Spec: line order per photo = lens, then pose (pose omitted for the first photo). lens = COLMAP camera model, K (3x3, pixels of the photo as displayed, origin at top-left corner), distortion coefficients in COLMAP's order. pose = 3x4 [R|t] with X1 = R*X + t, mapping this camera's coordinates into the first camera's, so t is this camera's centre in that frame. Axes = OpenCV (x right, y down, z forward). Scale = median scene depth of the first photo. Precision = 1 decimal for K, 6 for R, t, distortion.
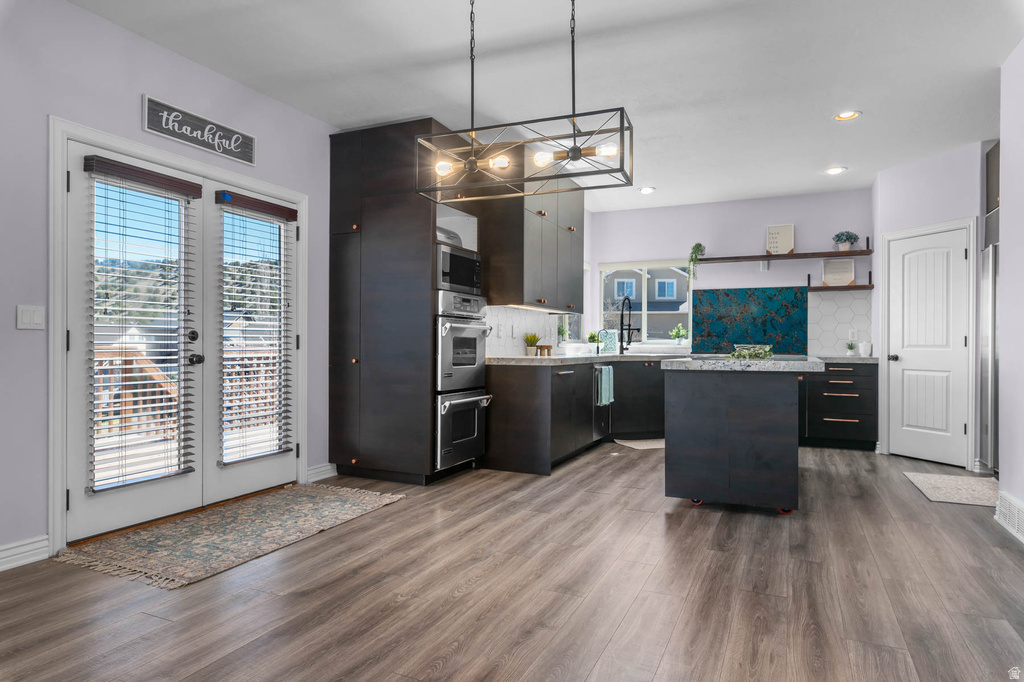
lens RADIAL K [[598.5, 0, 513.1], [0, 598.5, 341.7], [0, 0, 1]] dist [0.004284, -0.000839]
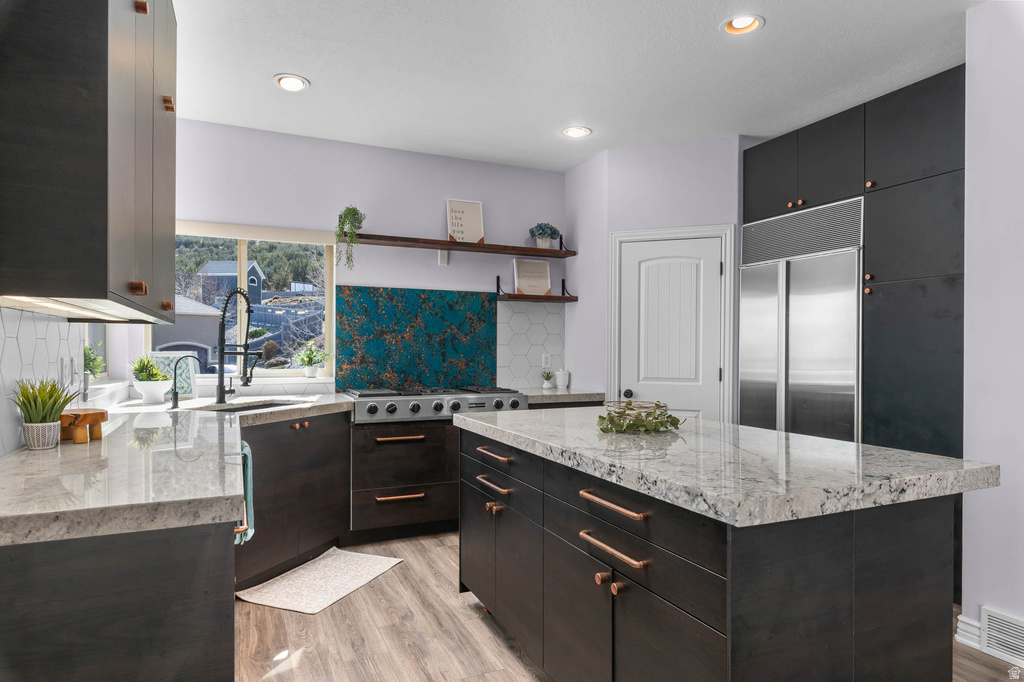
lens RADIAL K [[618.1, 0, 521.0], [0, 618.1, 341.1], [0, 0, 1]] dist [0.000682, 0.001368]
pose [[0.650098, 0.006418, 0.759823, -0.053109], [-0.004405, 0.999979, -0.004678, -0.032804], [-0.759838, -0.000305, 0.650113, 0.523780]]
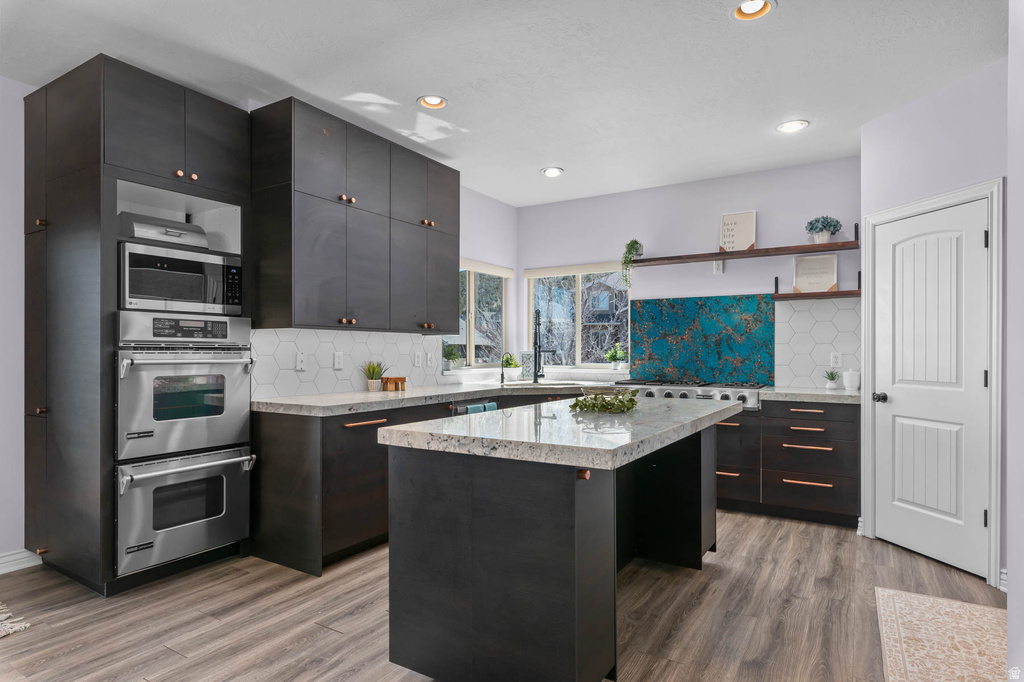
lens RADIAL K [[560.8, 0, 515.9], [0, 560.8, 350.5], [0, 0, 1]] dist [-0.000315, 0.002173]
pose [[0.993168, -0.004627, -0.116602, 0.267121], [0.005121, 0.999979, 0.003941, -0.027612], [0.116582, -0.004511, 0.993171, 0.286885]]
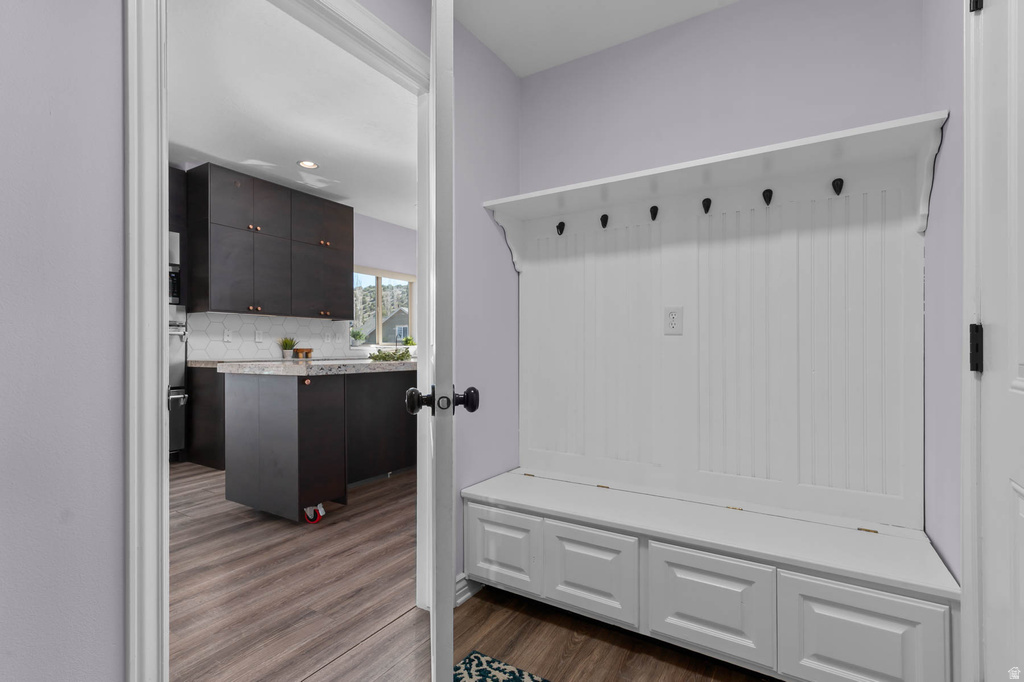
lens RADIAL K [[465.3, 0, 511.6], [0, 465.3, 345.4], [0, 0, 1]] dist [0.003986, 0.000970]
pose [[0.992910, -0.007829, -0.118614, 0.499693], [0.007840, 0.999969, -0.000369, 0.003233], [0.118613, -0.000563, 0.992940, 0.171343]]
